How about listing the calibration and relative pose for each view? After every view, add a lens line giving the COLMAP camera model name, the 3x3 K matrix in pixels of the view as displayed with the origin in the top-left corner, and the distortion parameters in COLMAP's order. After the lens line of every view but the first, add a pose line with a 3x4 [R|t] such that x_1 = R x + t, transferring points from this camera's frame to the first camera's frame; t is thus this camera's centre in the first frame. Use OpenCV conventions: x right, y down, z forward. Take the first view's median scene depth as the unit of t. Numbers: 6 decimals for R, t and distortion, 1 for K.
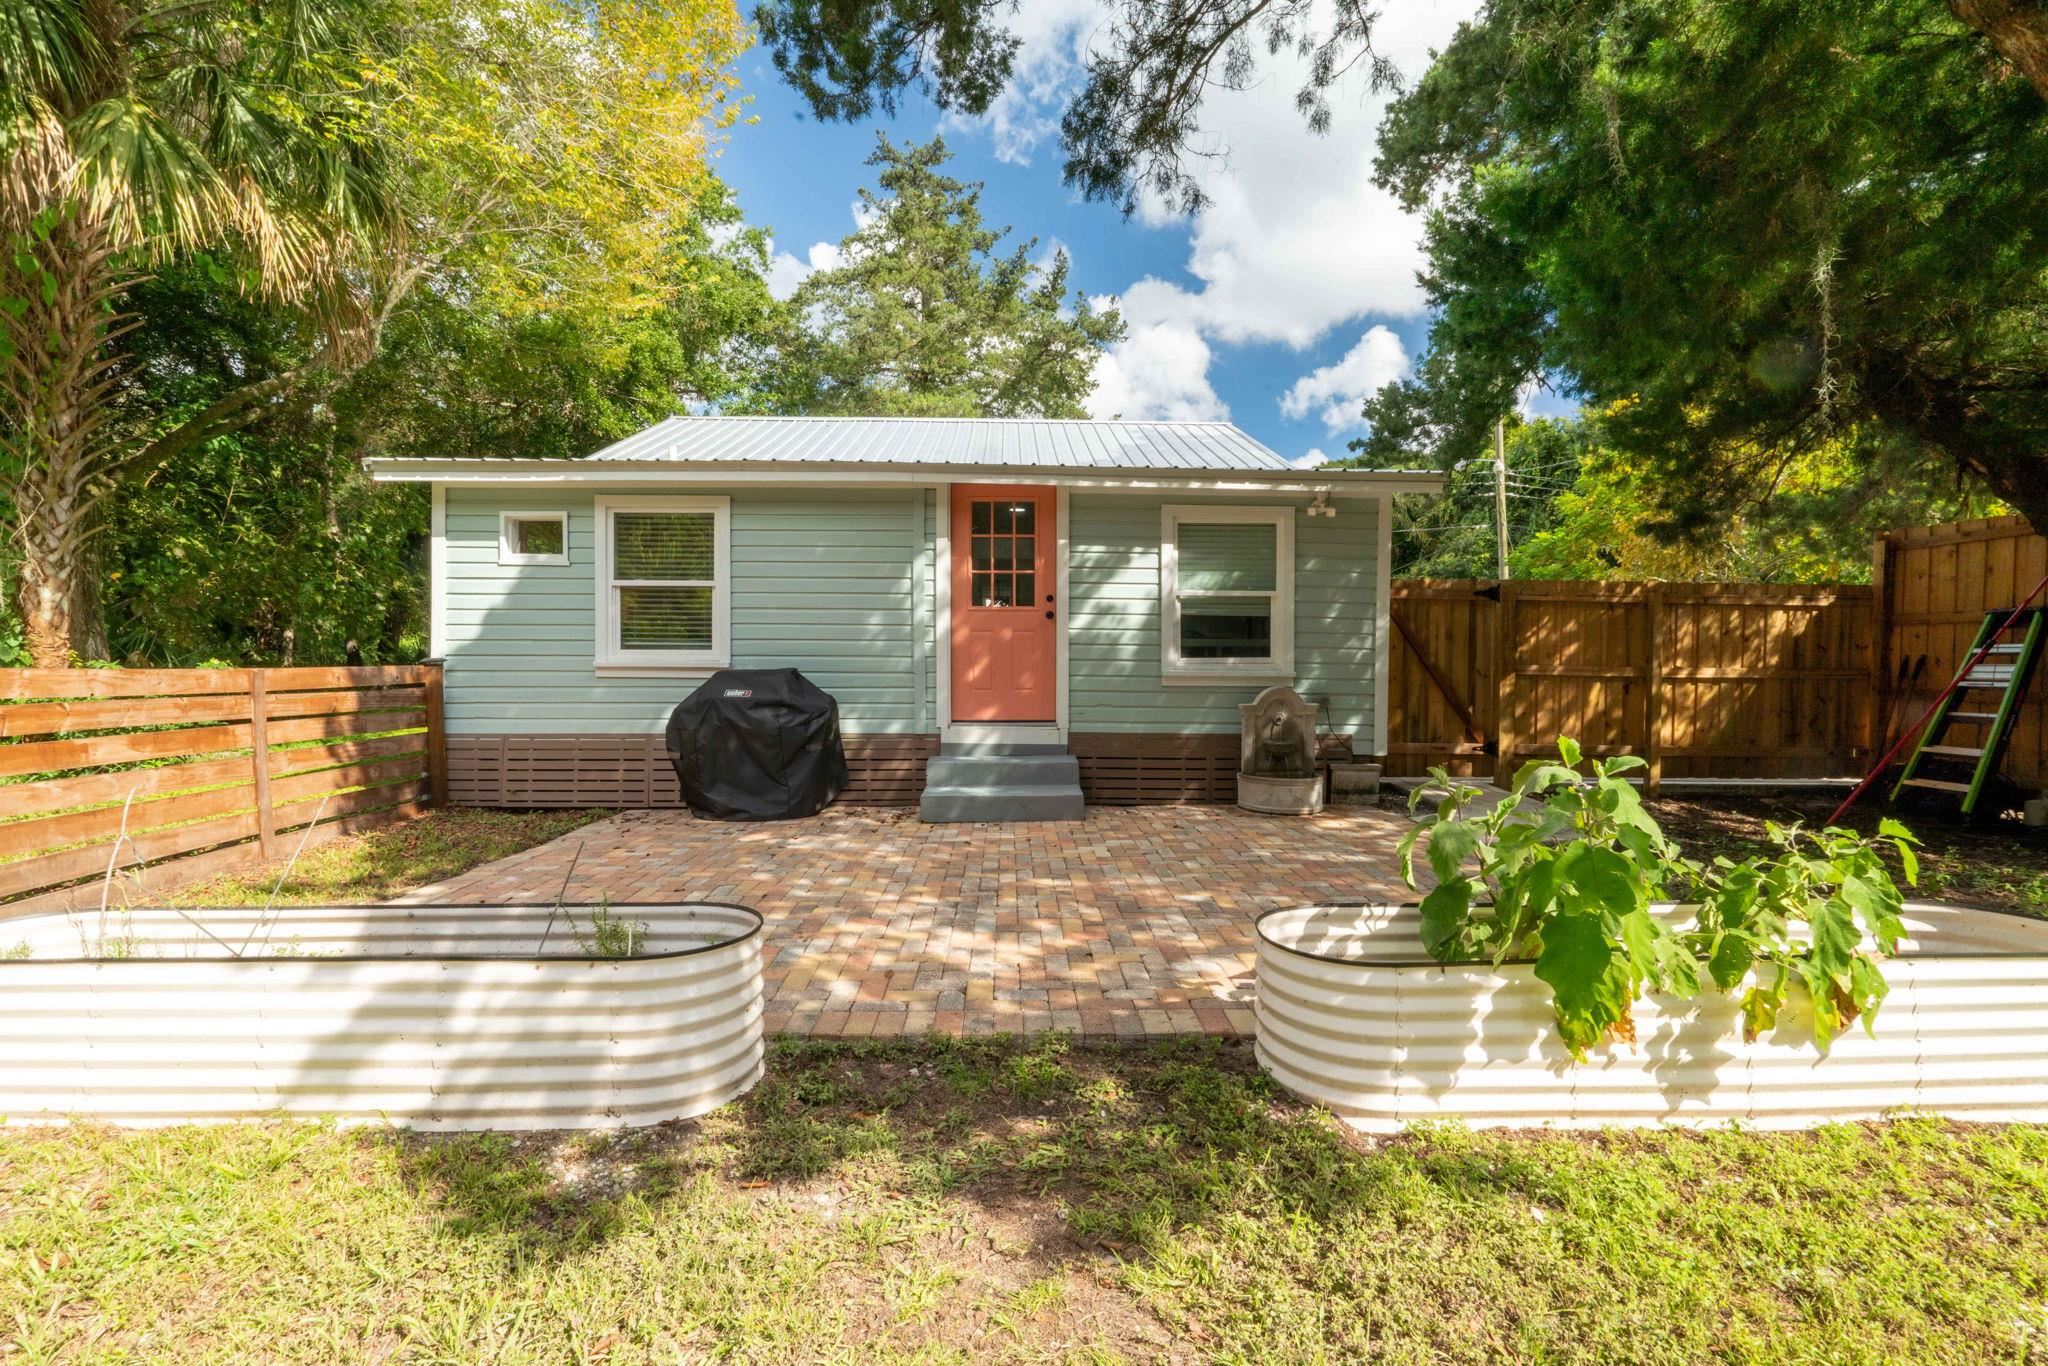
lens RADIAL K [[884.8, 0, 1008.8], [0, 884.8, 685.6], [0, 0, 1]] dist [-0.015994, 0.000334]
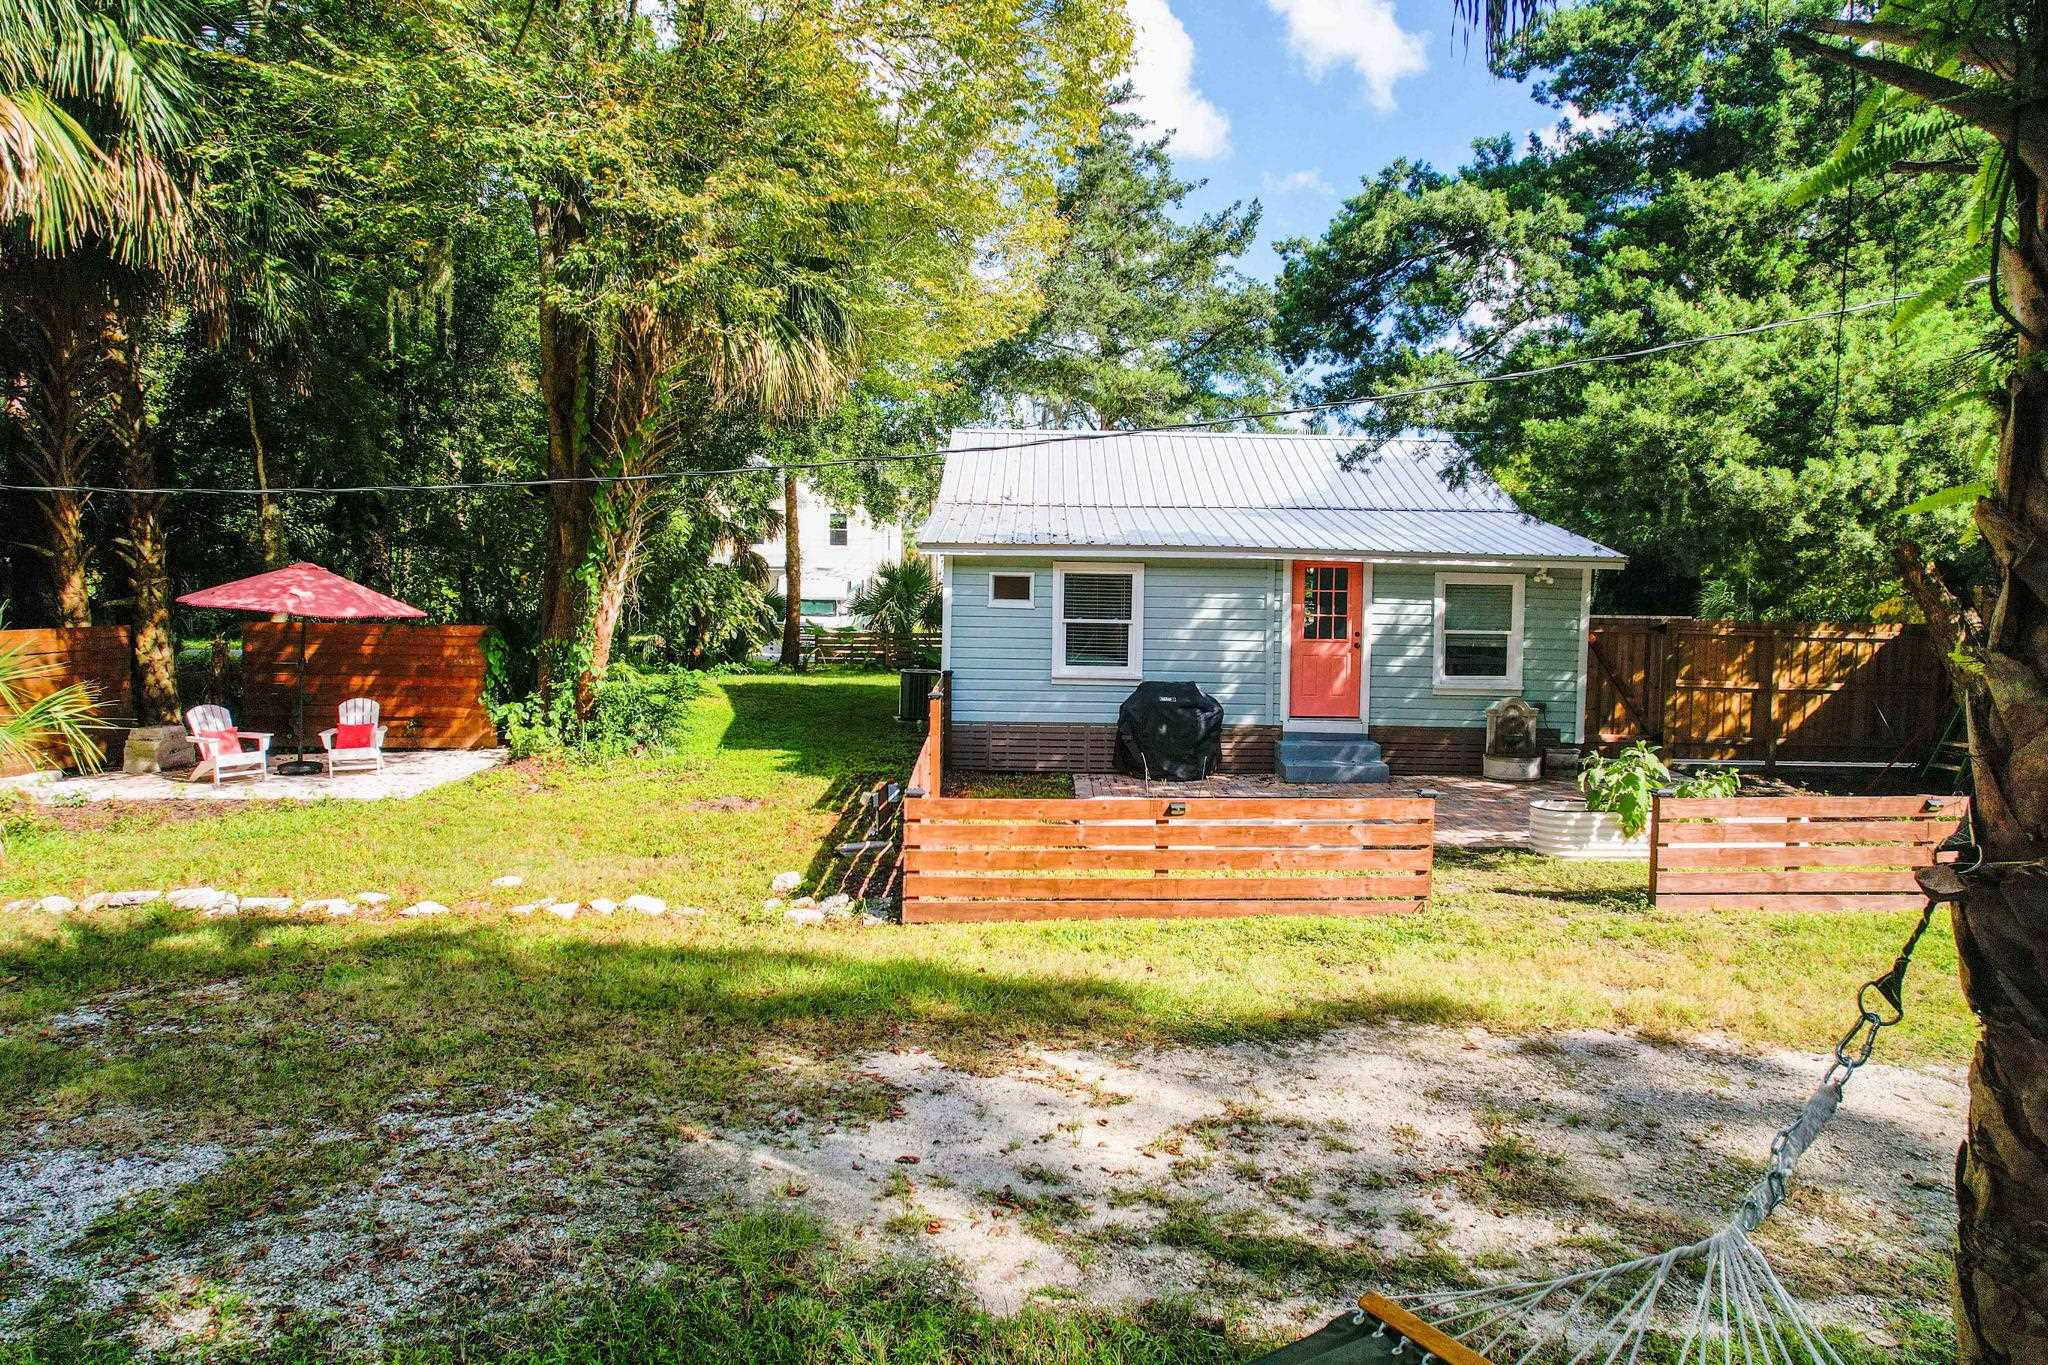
lens RADIAL K [[1349.8, 0, 1024.0], [0, 1349.8, 682.5], [0, 0, 1]] dist [-0.042932, 0.062537]
pose [[0.999864, 0.011012, -0.012258, -0.486229], [-0.010600, 0.999393, 0.033182, -0.087624], [0.012616, -0.033048, 0.999374, -1.264468]]
